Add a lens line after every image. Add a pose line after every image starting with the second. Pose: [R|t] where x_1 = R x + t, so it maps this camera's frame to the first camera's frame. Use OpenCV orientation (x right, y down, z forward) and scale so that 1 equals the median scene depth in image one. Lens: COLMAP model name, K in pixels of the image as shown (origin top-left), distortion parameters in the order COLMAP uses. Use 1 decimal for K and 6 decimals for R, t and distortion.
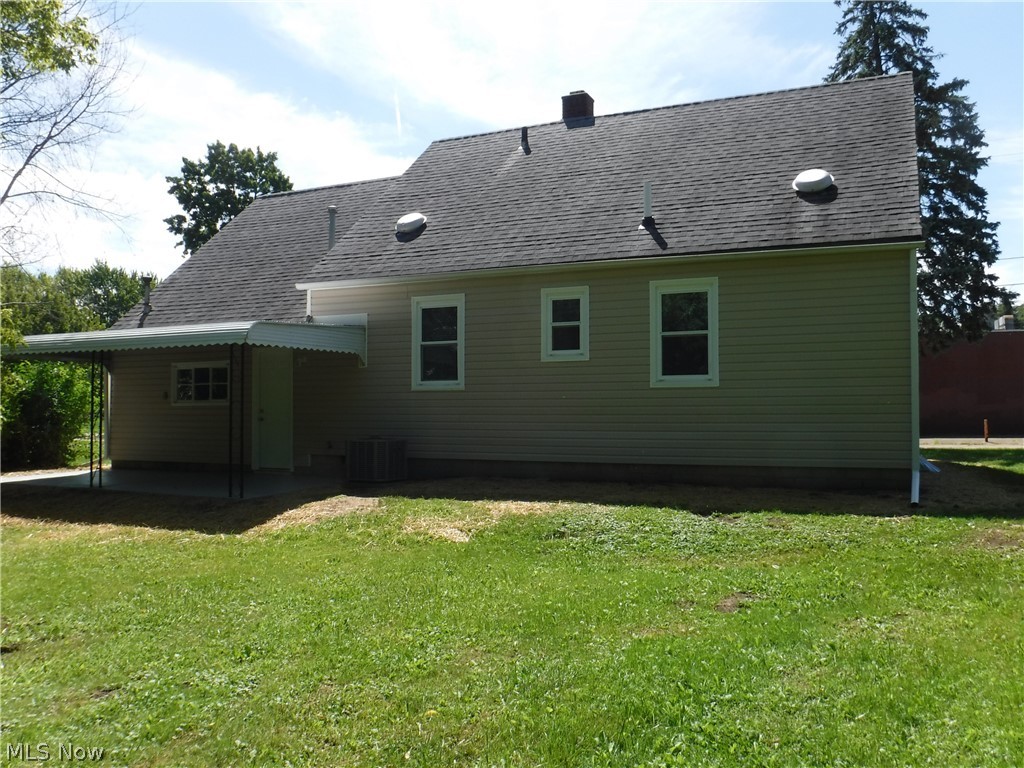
lens RADIAL K [[845.7, 0, 513.0], [0, 845.7, 385.9], [0, 0, 1]] dist [-0.088250, 0.050745]
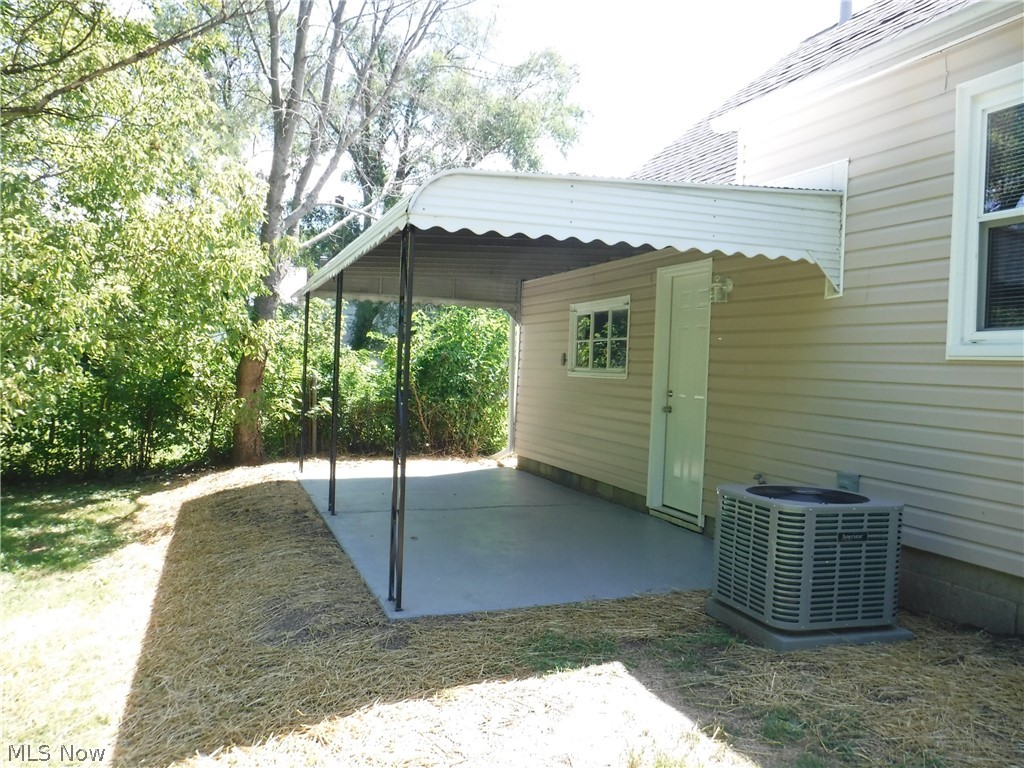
lens RADIAL K [[845.7, 0, 508.9], [0, 845.7, 381.2], [0, 0, 1]] dist [-0.088250, 0.050745]
pose [[0.692911, 0.050220, -0.719272, -0.001218], [-0.034478, 0.998738, 0.036518, 0.007854], [0.720198, -0.000504, 0.693768, 0.621752]]
